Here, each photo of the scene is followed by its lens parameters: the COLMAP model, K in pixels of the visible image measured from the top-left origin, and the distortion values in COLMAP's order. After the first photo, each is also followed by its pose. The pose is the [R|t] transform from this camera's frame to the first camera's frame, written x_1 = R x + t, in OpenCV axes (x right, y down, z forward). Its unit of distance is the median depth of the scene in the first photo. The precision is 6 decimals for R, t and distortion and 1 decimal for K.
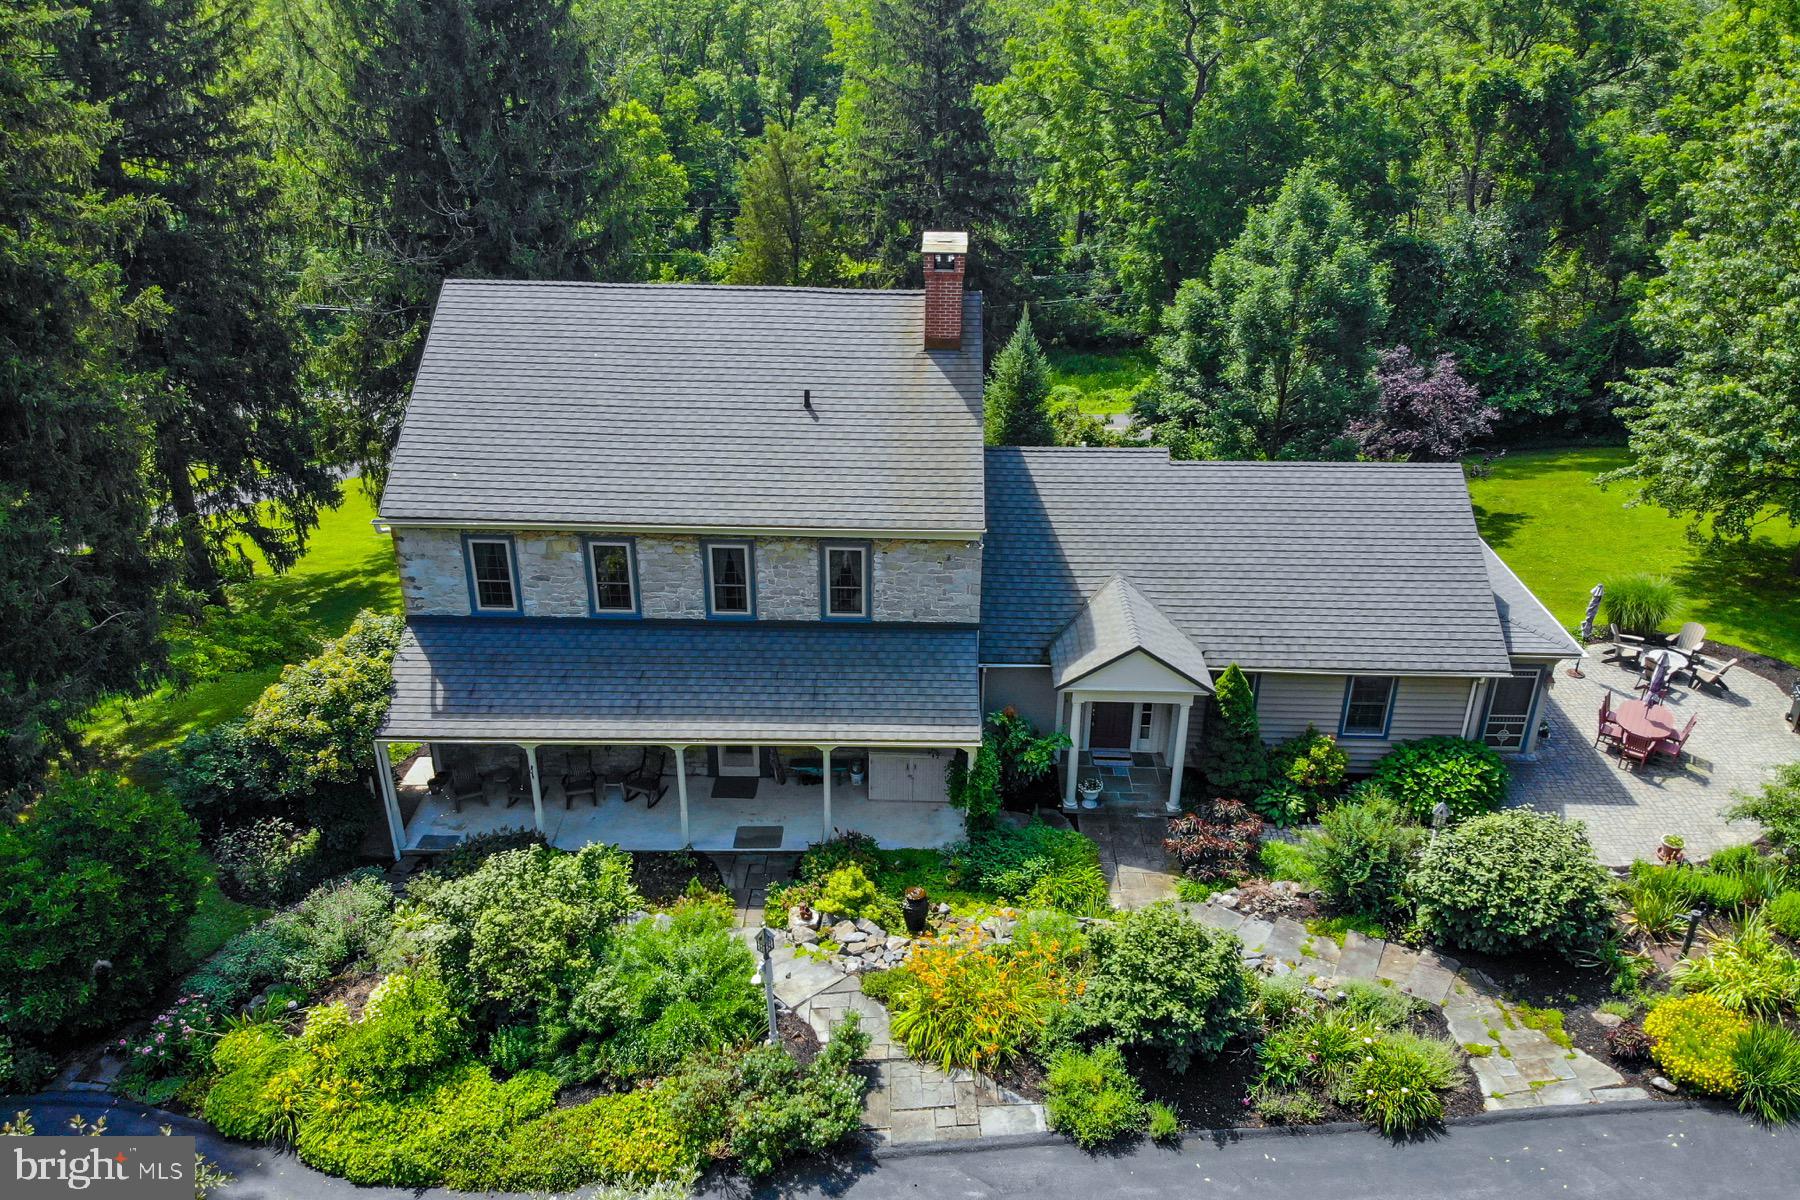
lens RADIAL K [[1342.5, 0, 904.5], [0, 1342.5, 597.8], [0, 0, 1]] dist [0.053285, -0.159842]
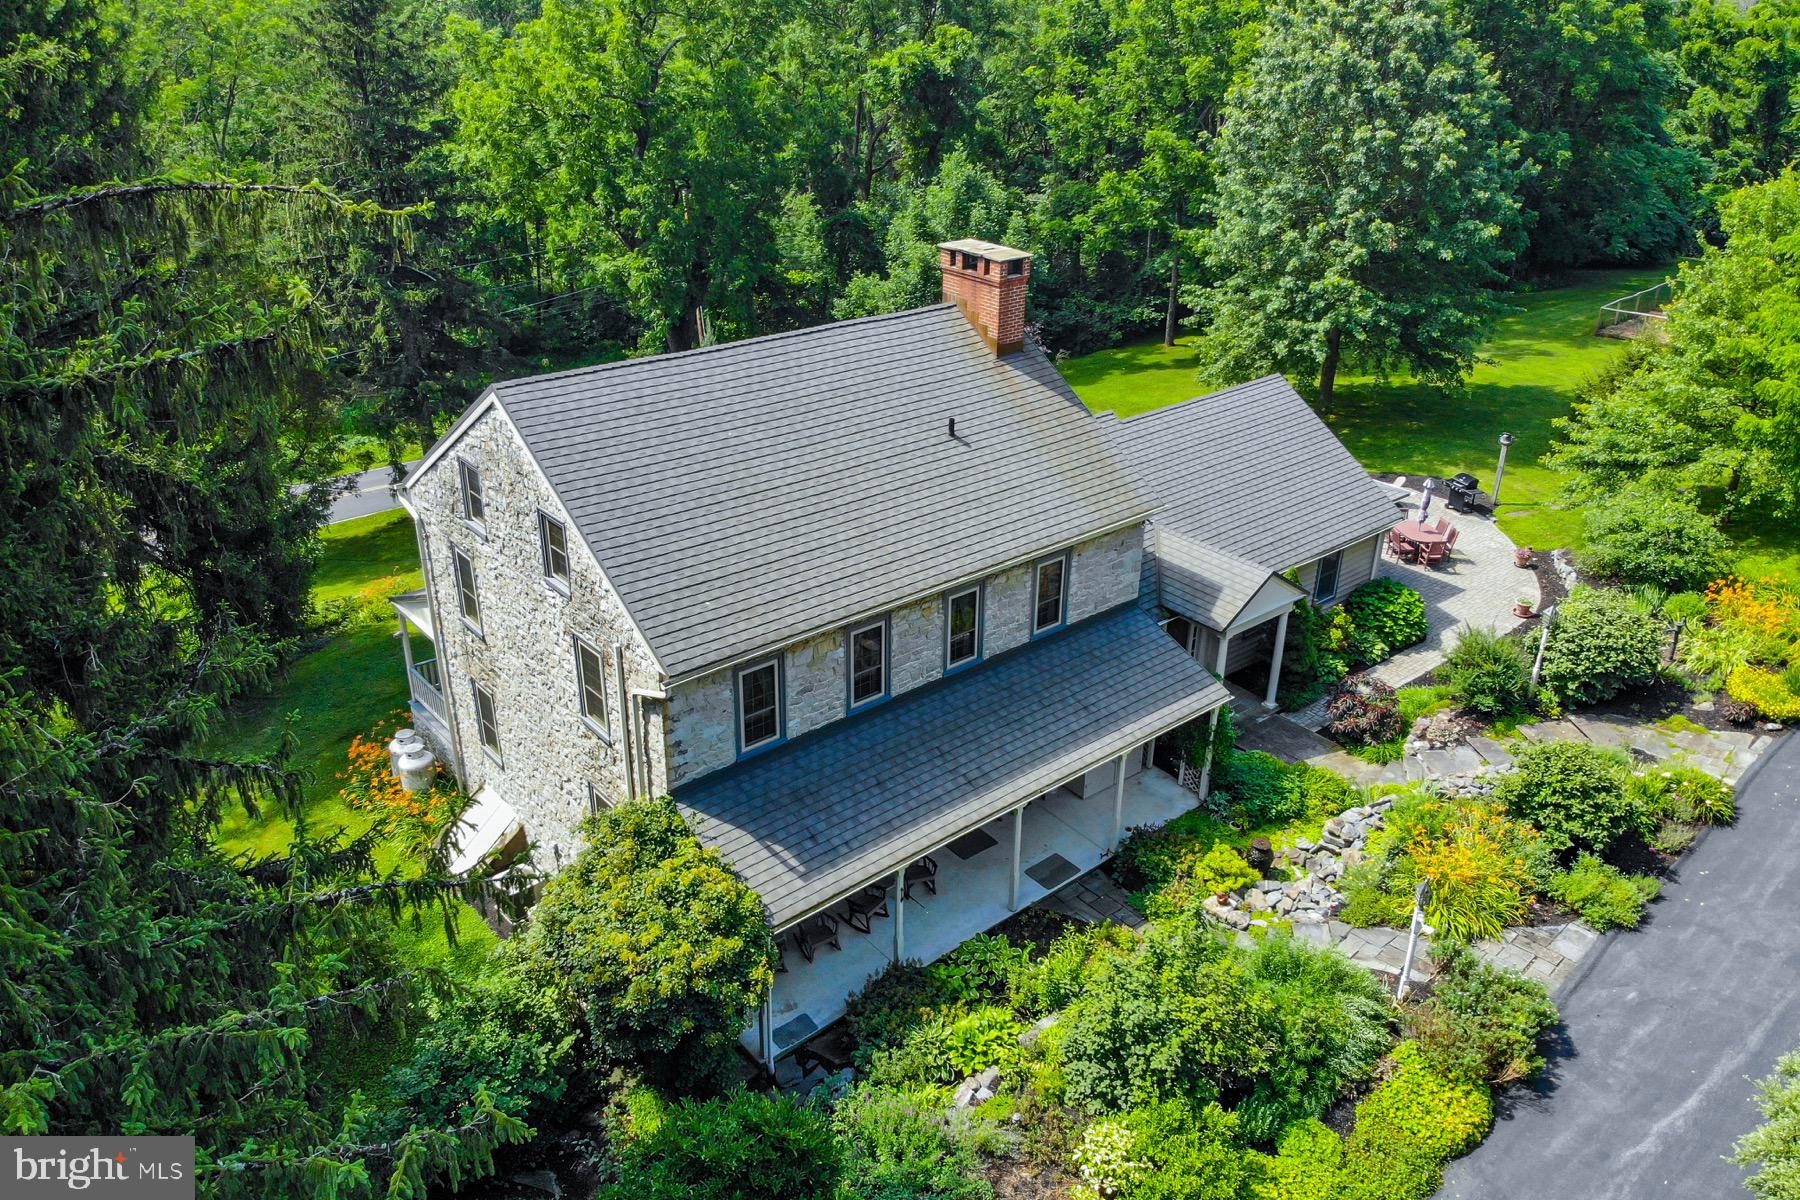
lens RADIAL K [[1302.0, 0, 868.4], [0, 1302.0, 635.5], [0, 0, 1]] dist [0.076307, -0.238926]
pose [[0.770844, -0.303750, 0.559943, -0.698729], [0.284014, 0.950674, 0.124721, -0.142134], [-0.570207, 0.062891, 0.819090, 0.283857]]
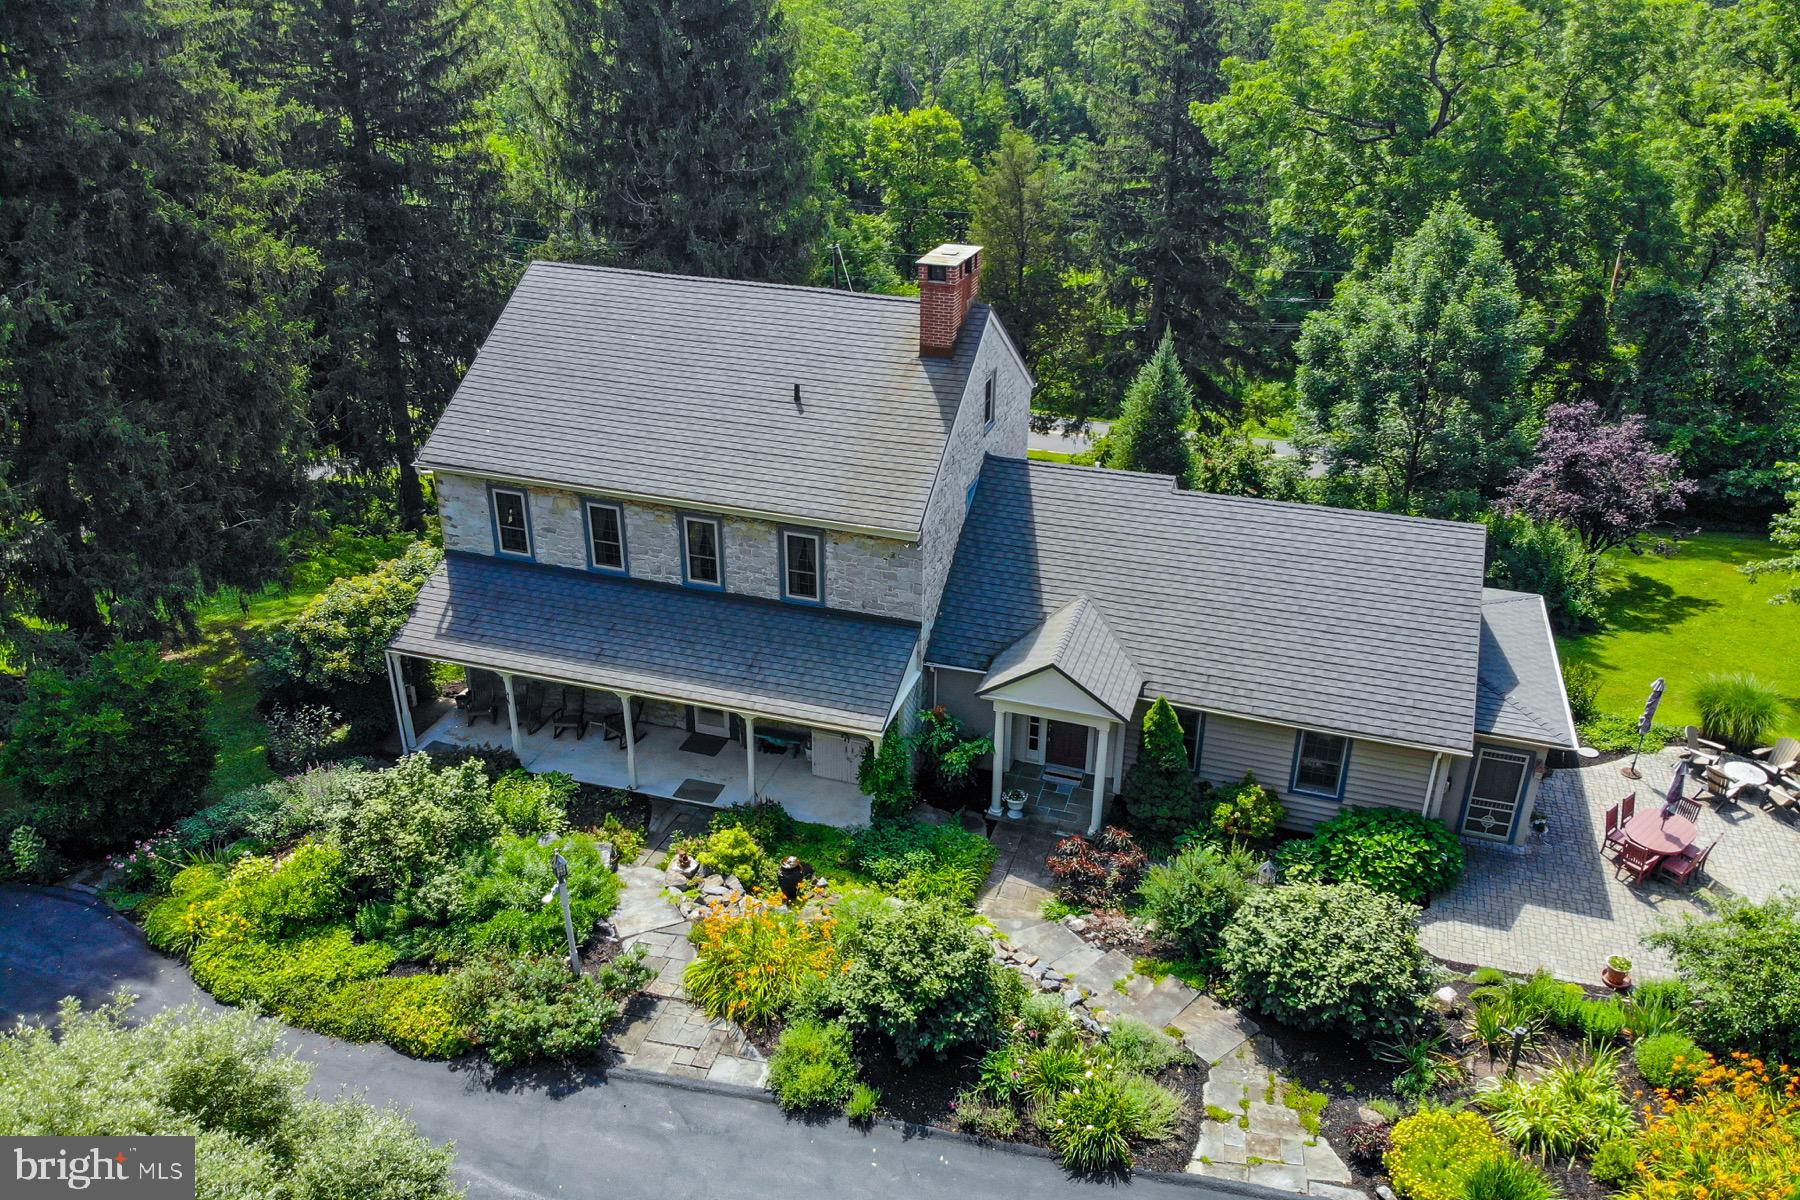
lens RADIAL K [[1342.5, 0, 904.5], [0, 1342.5, 597.8], [0, 0, 1]] dist [0.053285, -0.159842]
pose [[0.955614, 0.128366, -0.265186, 0.318647], [-0.129291, 0.991507, 0.014041, -0.012743], [0.264736, 0.020868, 0.964095, -0.003401]]
